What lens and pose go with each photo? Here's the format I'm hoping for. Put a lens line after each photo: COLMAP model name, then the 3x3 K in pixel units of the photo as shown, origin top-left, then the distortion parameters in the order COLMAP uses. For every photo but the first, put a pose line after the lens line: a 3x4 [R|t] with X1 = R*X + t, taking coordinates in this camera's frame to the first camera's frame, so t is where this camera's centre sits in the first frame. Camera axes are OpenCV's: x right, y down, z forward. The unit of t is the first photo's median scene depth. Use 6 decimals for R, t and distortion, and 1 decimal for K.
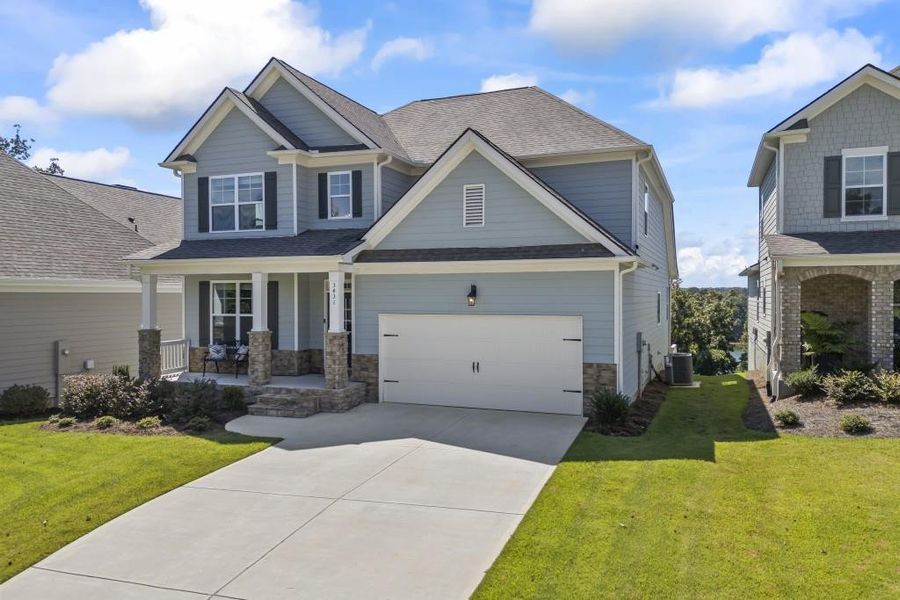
lens RADIAL K [[626.2, 0, 449.0], [0, 626.2, 298.1], [0, 0, 1]] dist [0.040955, -0.015380]
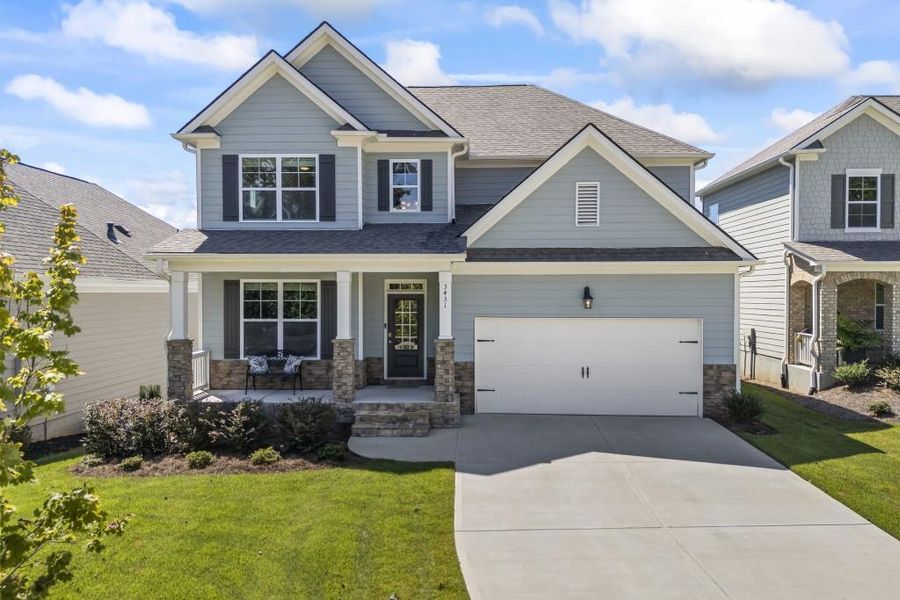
lens RADIAL K [[626.2, 0, 455.5], [0, 626.2, 298.0], [0, 0, 1]] dist [0.040955, -0.015380]
pose [[0.951597, -0.000982, 0.307347, -0.415770], [0.000190, 0.999997, 0.002606, -0.005852], [-0.307349, -0.002421, 0.951594, 0.134076]]
